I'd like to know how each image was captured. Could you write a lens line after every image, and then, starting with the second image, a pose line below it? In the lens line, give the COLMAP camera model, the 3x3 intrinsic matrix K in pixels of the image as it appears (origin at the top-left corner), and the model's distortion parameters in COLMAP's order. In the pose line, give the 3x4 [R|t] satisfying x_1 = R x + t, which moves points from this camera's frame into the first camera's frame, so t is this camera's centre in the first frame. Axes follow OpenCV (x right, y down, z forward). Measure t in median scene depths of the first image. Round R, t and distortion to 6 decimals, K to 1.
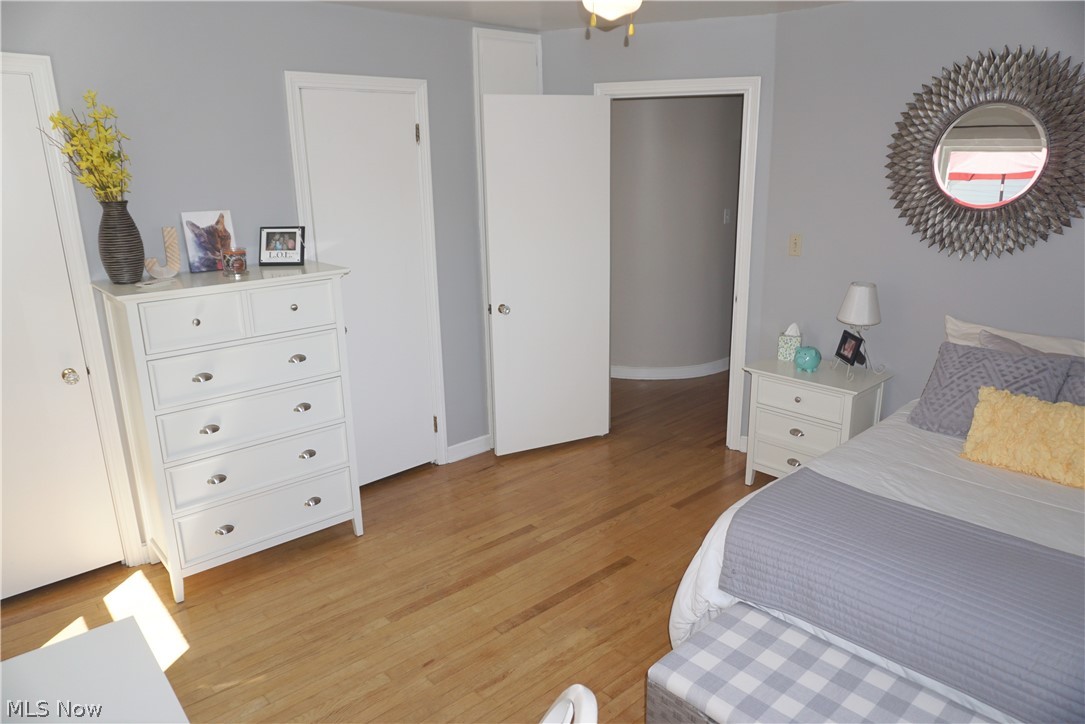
lens RADIAL K [[726.7, 0, 539.4], [0, 726.7, 364.9], [0, 0, 1]] dist [-0.050359, 0.040020]
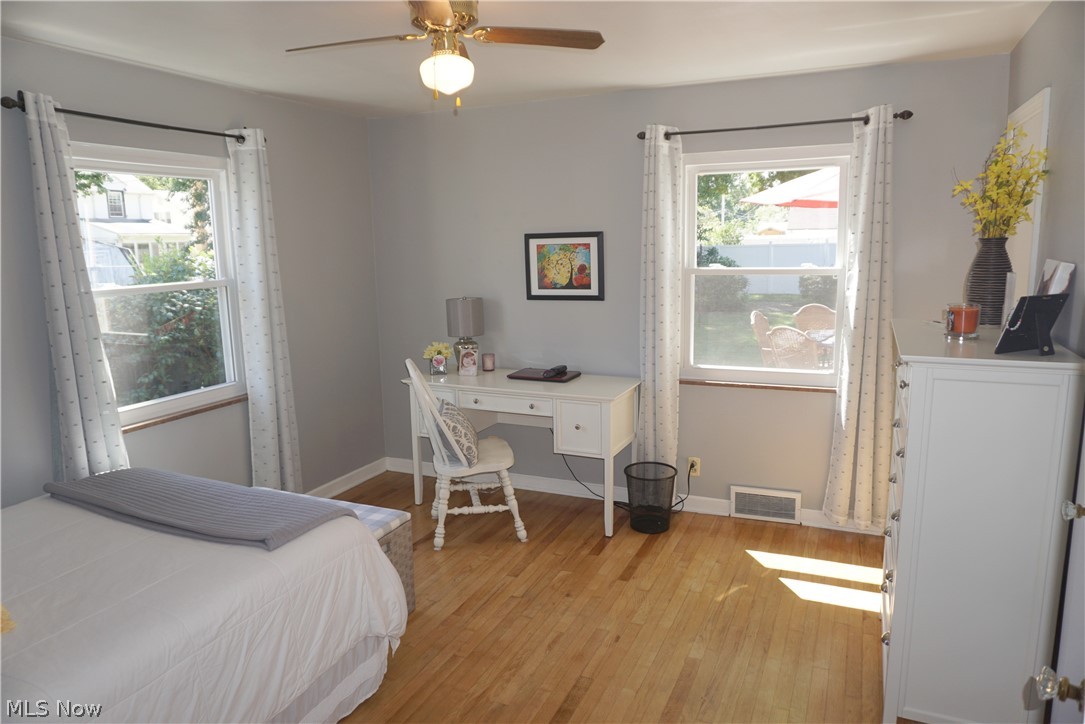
lens RADIAL K [[726.7, 0, 539.4], [0, 726.7, 364.9], [0, 0, 1]] dist [-0.050359, 0.040020]
pose [[-0.913676, 0.099970, -0.393958, 0.349338], [-0.078427, 0.907700, 0.412226, -0.424122], [0.398806, 0.407538, -0.821503, 1.622848]]
